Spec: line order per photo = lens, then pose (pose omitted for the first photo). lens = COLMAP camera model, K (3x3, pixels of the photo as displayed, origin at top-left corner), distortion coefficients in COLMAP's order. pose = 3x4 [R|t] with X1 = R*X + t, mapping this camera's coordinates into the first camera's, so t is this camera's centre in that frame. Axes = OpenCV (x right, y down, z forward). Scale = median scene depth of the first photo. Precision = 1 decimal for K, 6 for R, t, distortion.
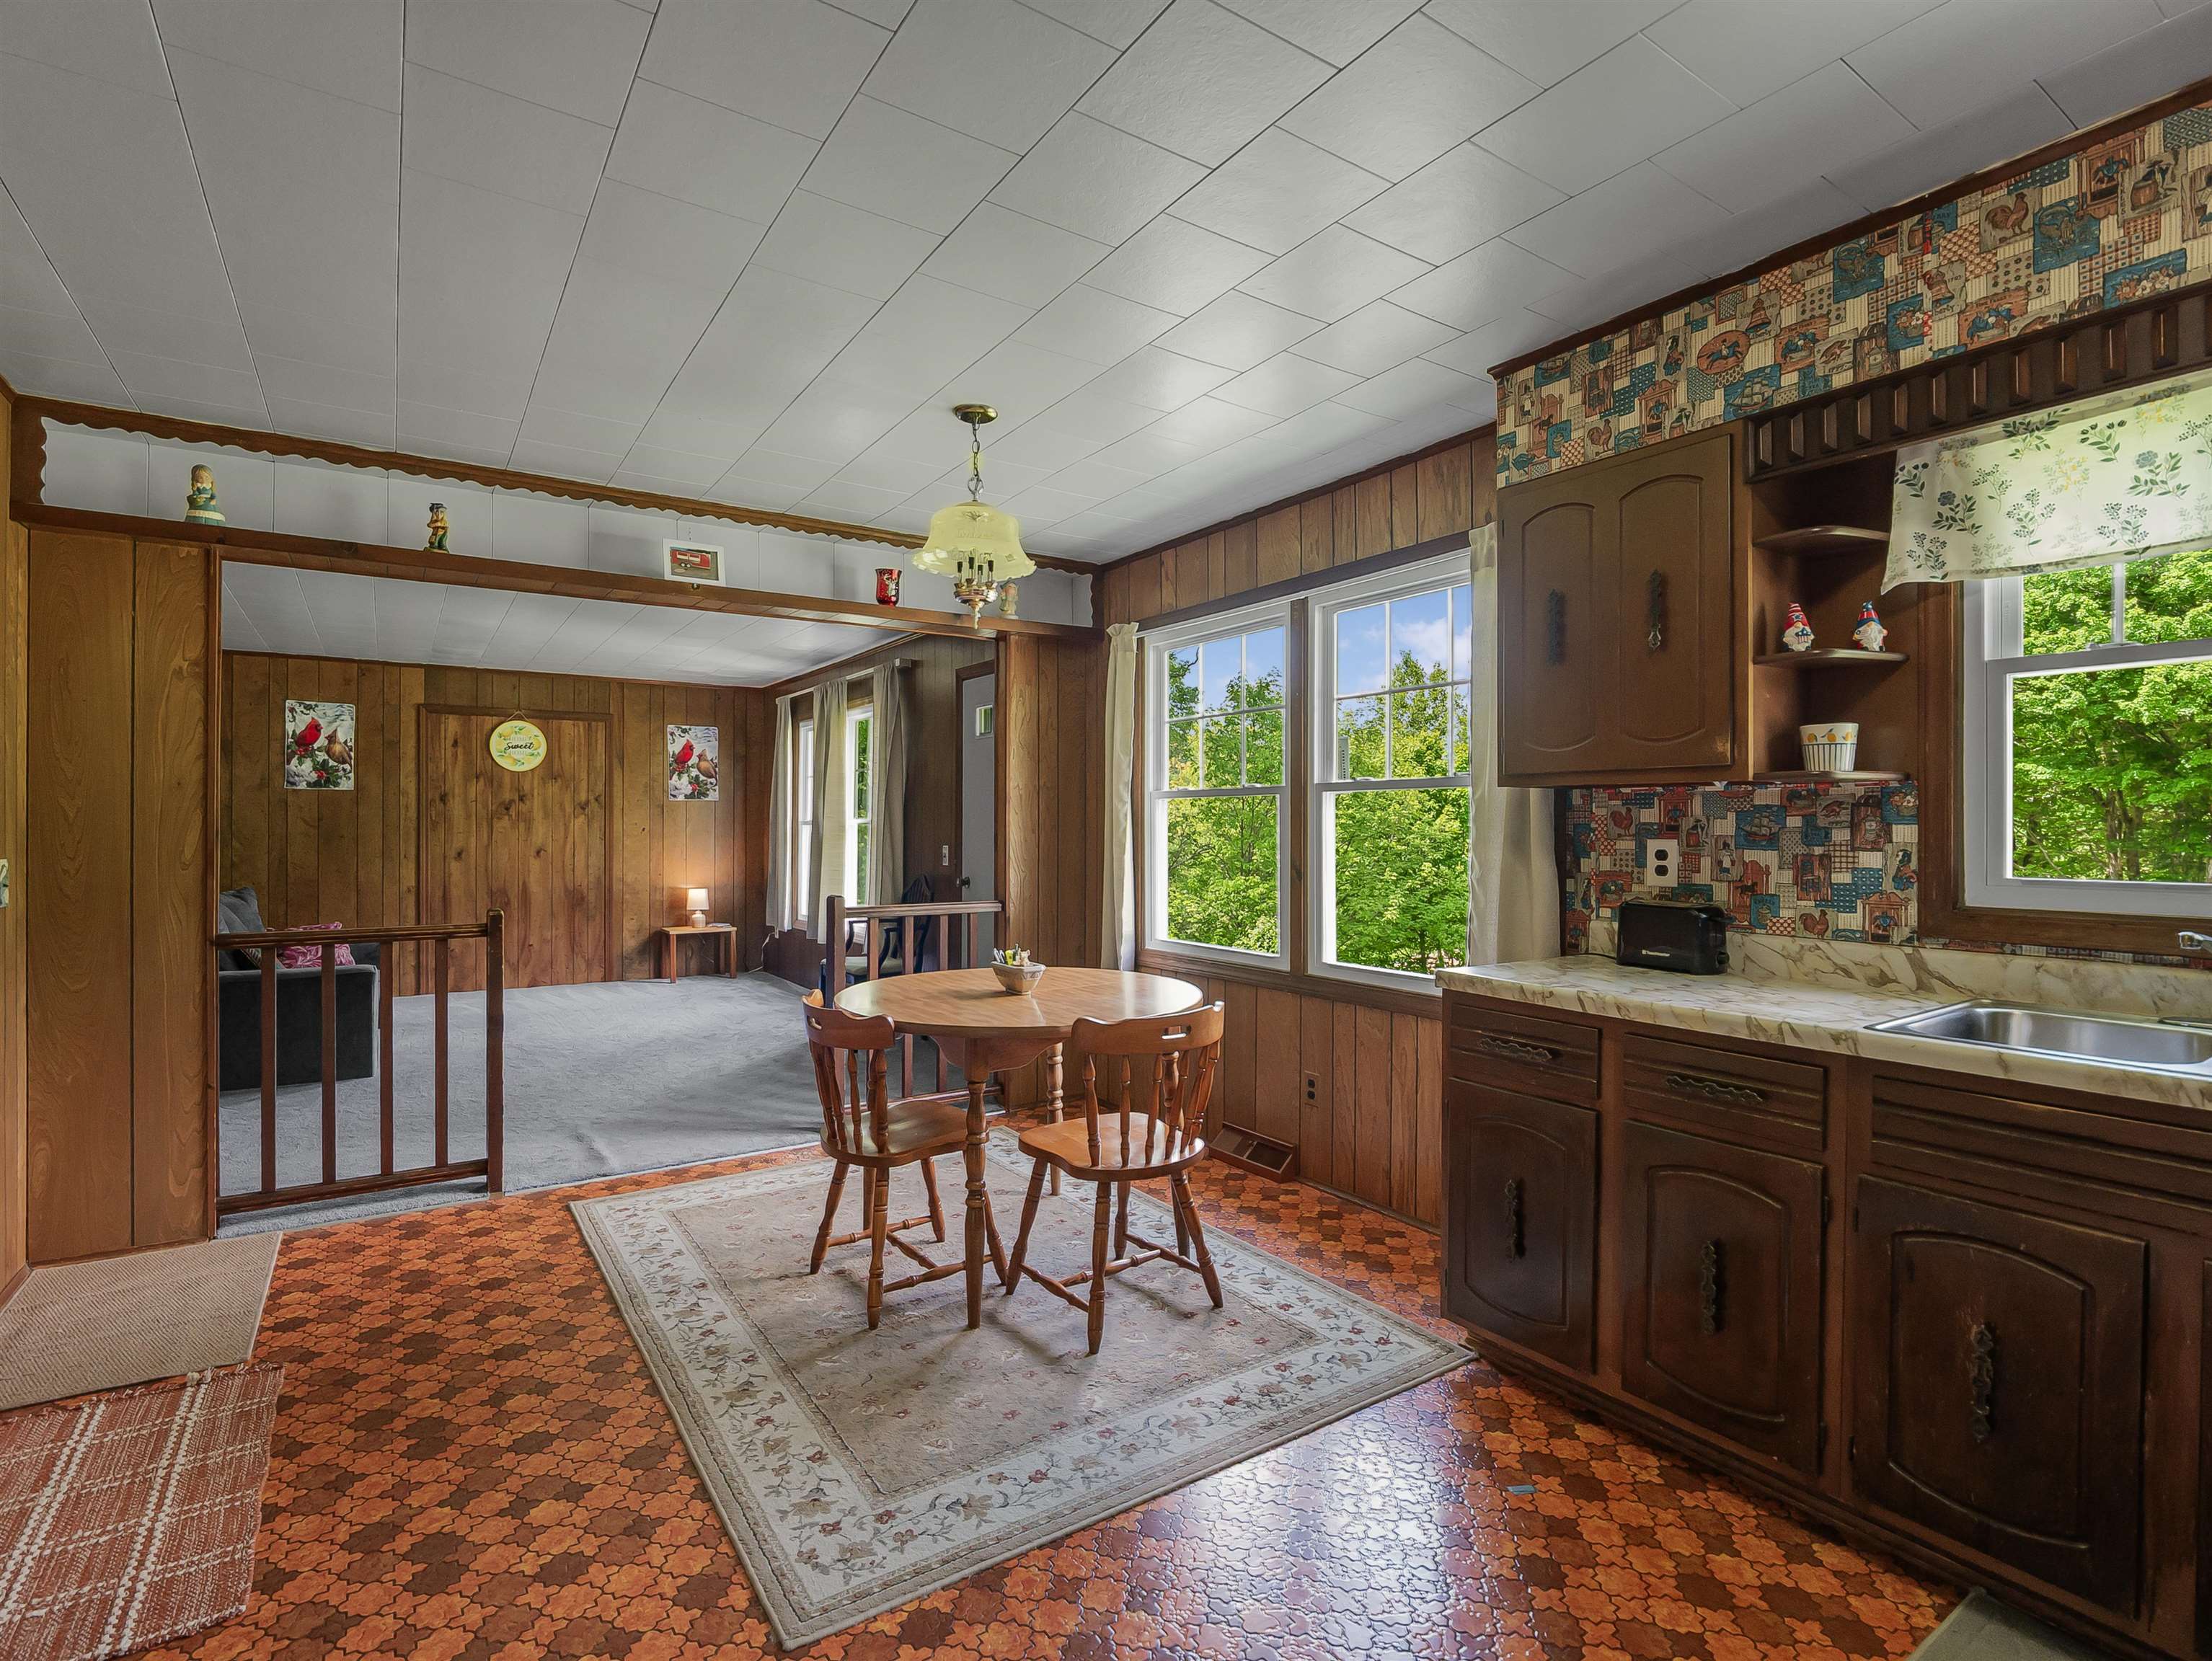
lens RADIAL K [[1063.6, 0, 1097.1], [0, 1063.6, 834.2], [0, 0, 1]] dist [-0.024788, 0.001834]
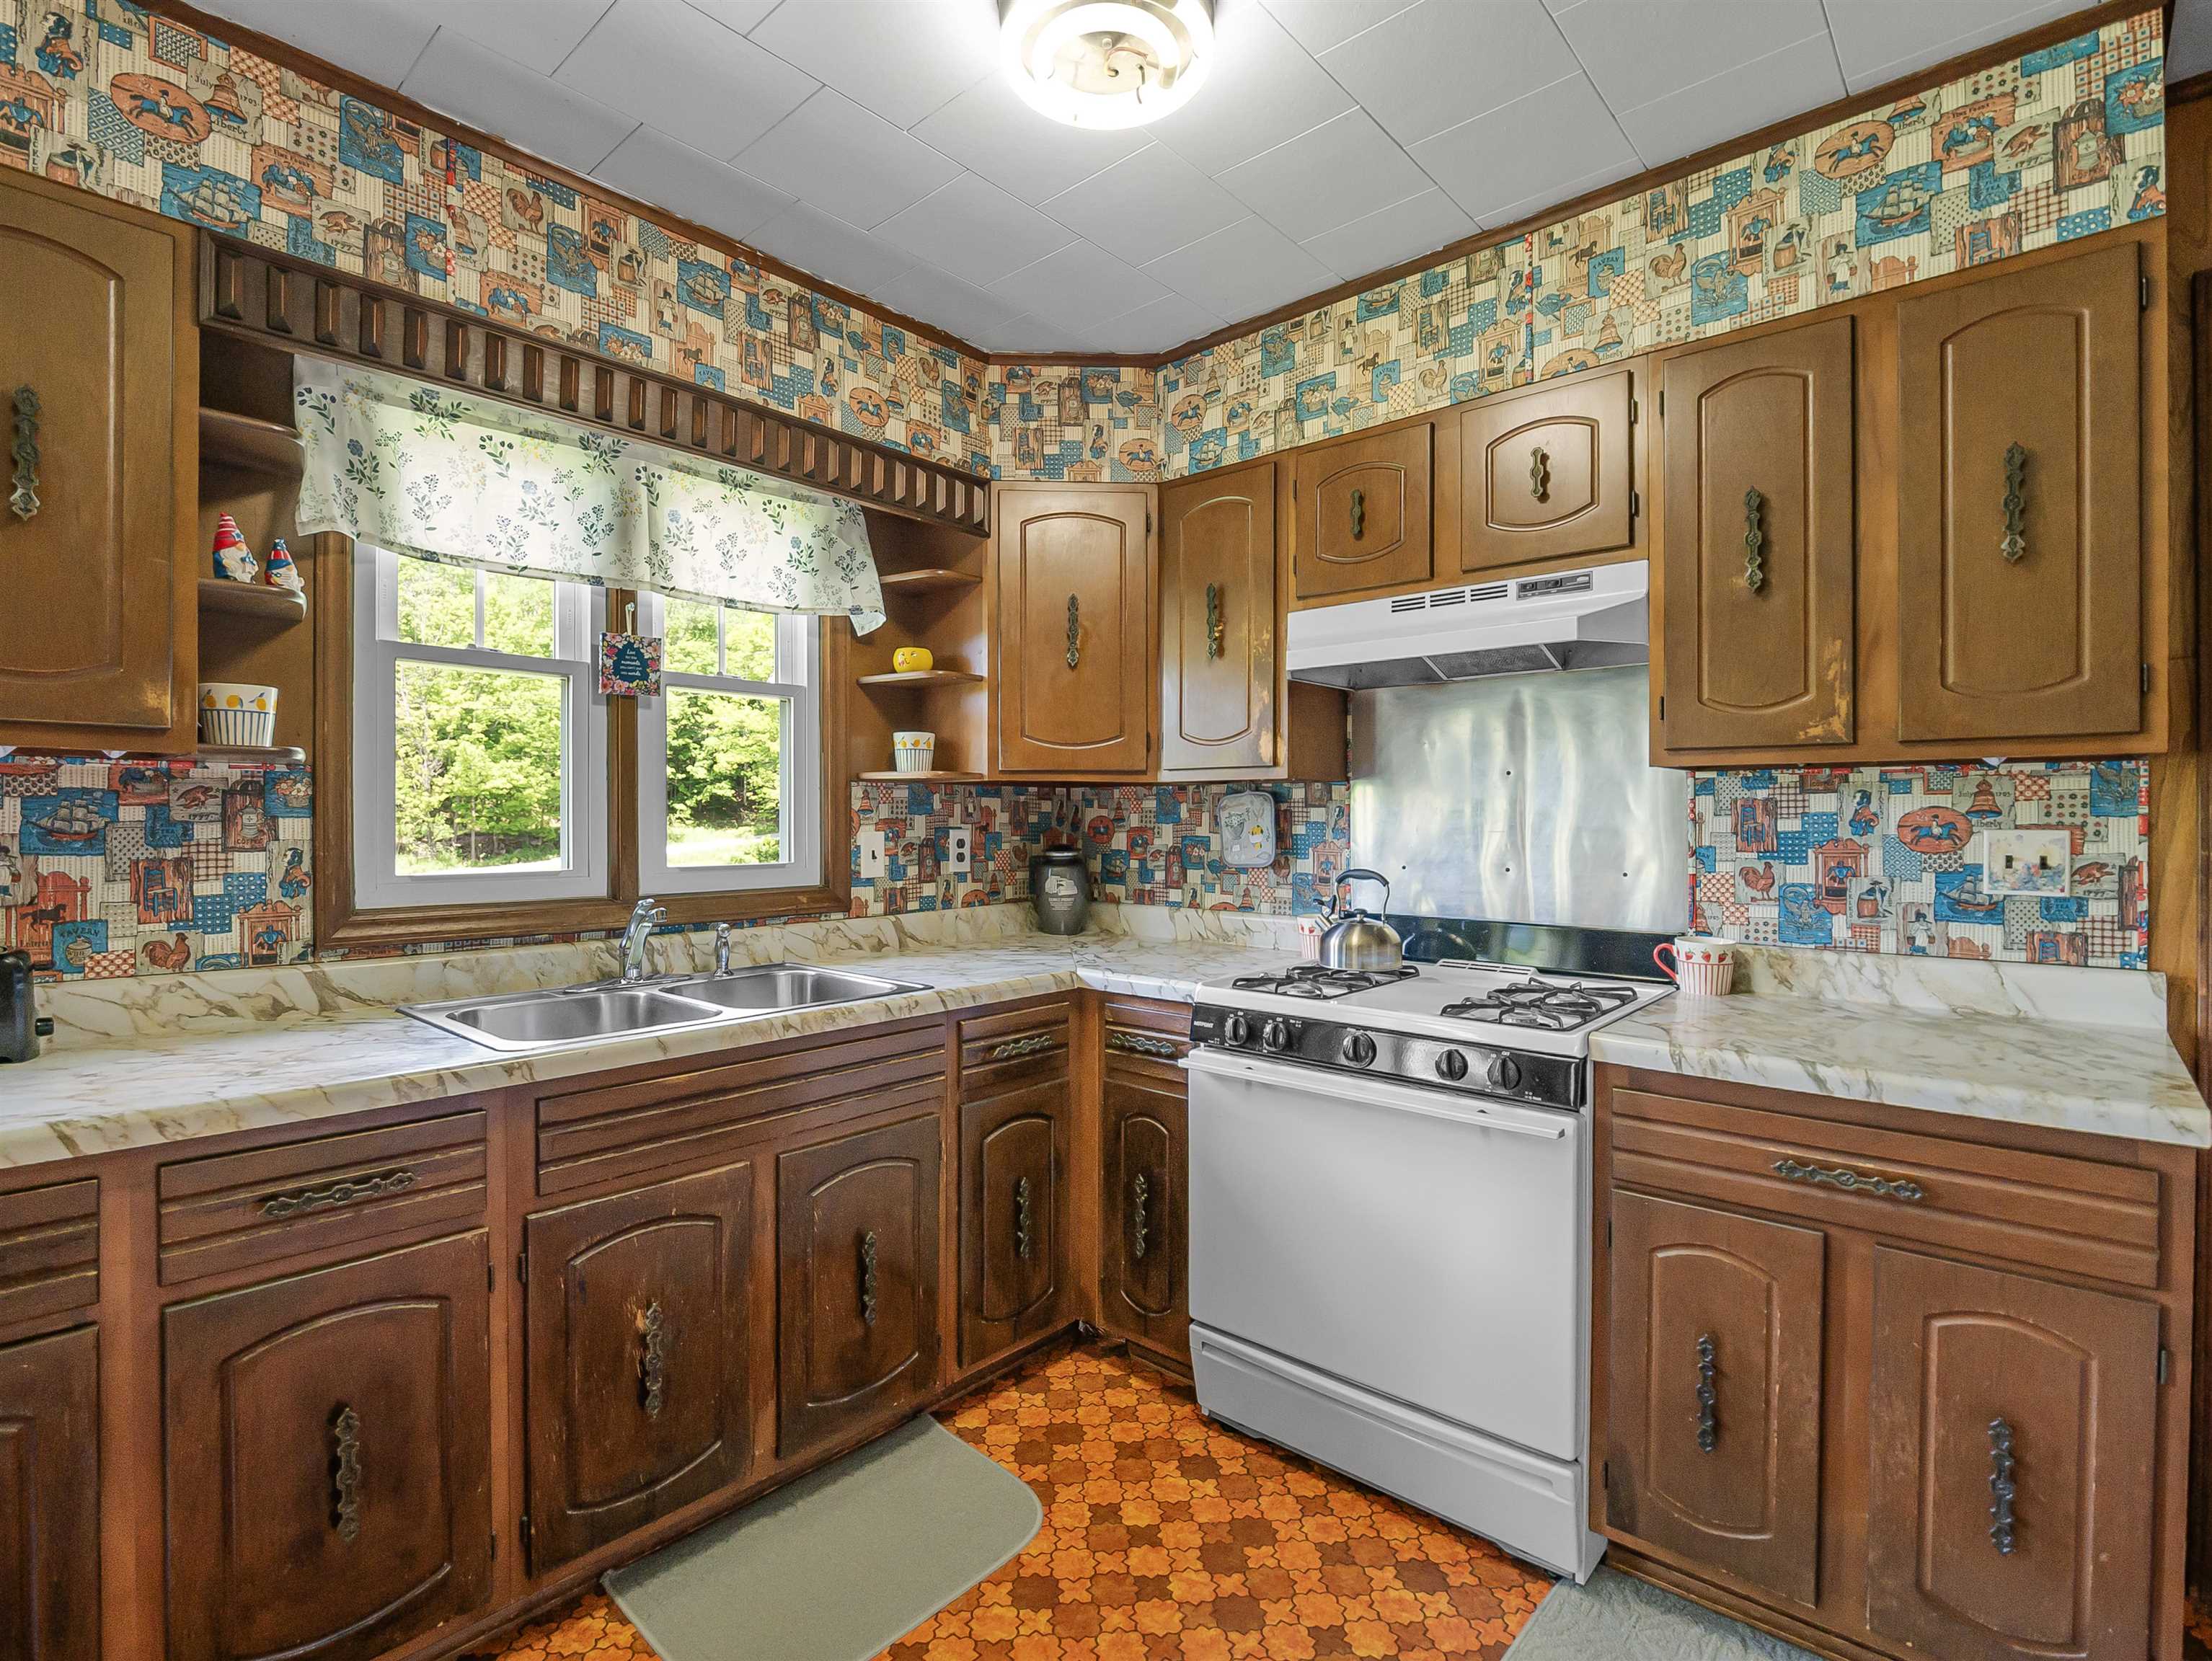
lens RADIAL K [[1063.6, 0, 1109.4], [0, 1063.6, 824.7], [0, 0, 1]] dist [-0.024788, 0.001834]
pose [[-0.261100, -0.001984, 0.965310, -0.194978], [0.006595, 0.999971, 0.003839, -0.002804], [-0.965289, 0.007368, -0.261079, 0.592026]]
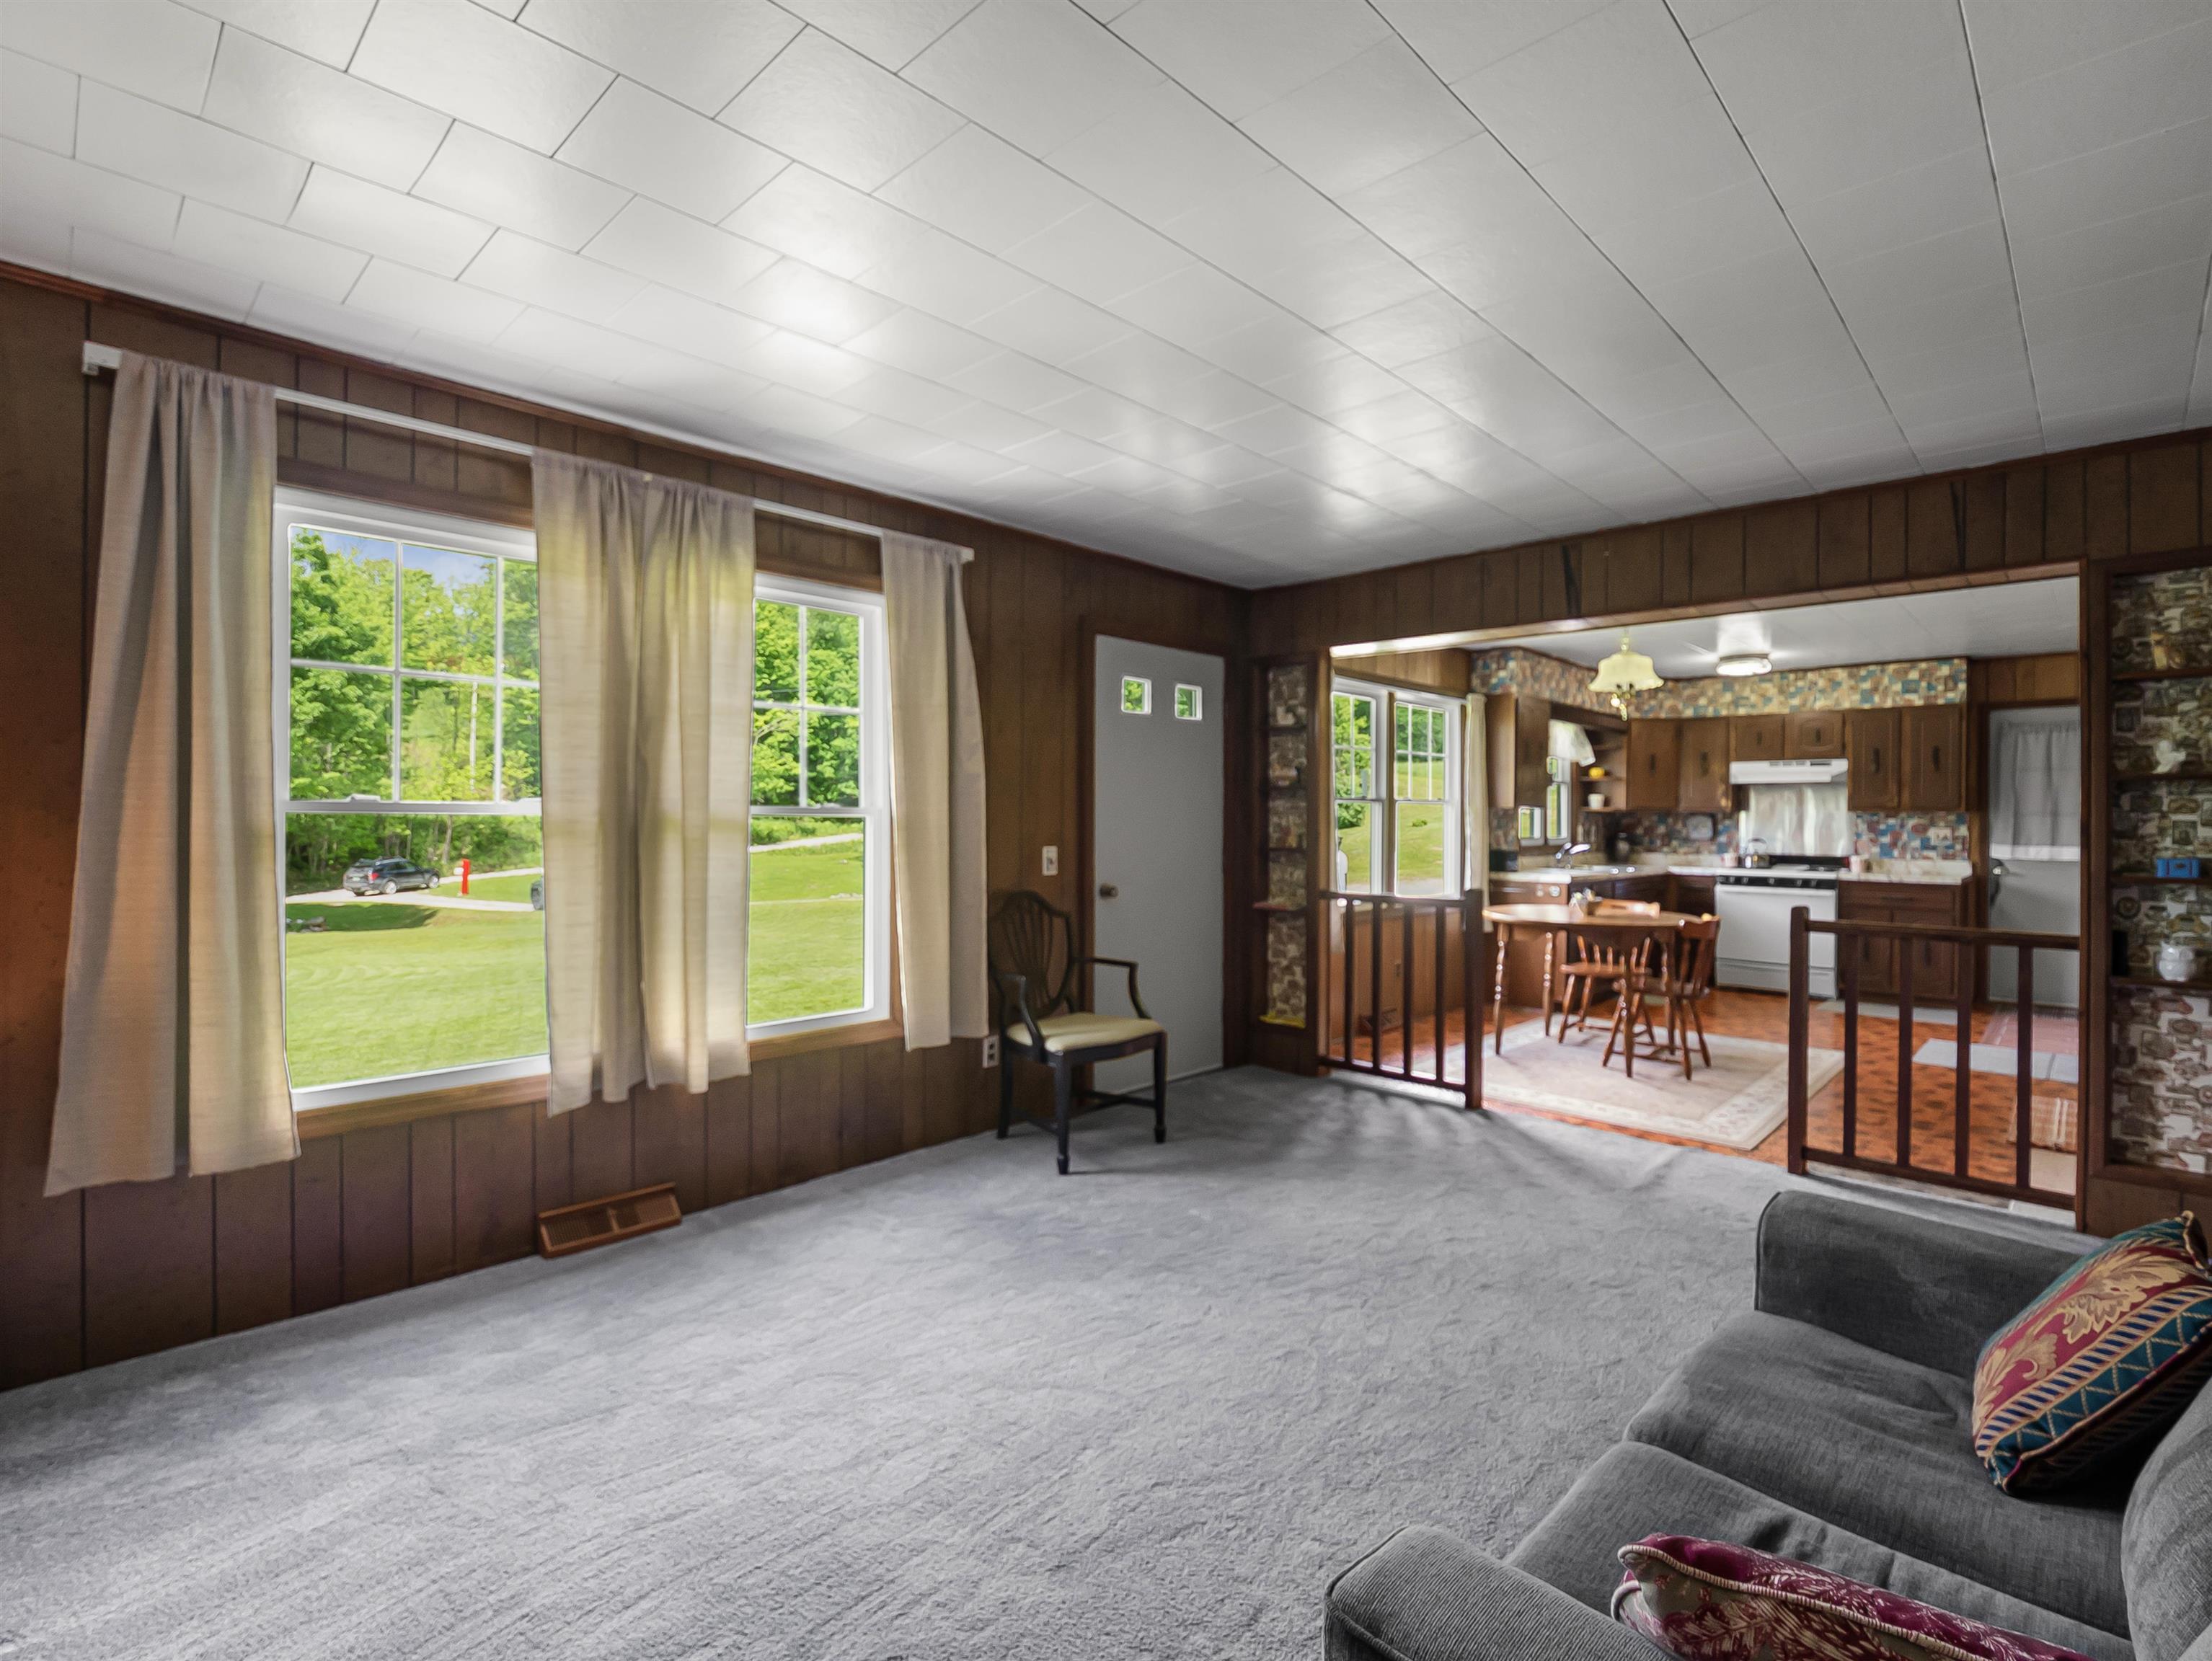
lens RADIAL K [[1063.6, 0, 1112.8], [0, 1063.6, 824.0], [0, 0, 1]] dist [-0.024788, 0.001834]
pose [[-0.219544, -0.005956, 0.975584, -2.344258], [0.001241, 0.999979, 0.006384, -0.030006], [-0.975602, 0.002612, -0.219532, 3.084411]]
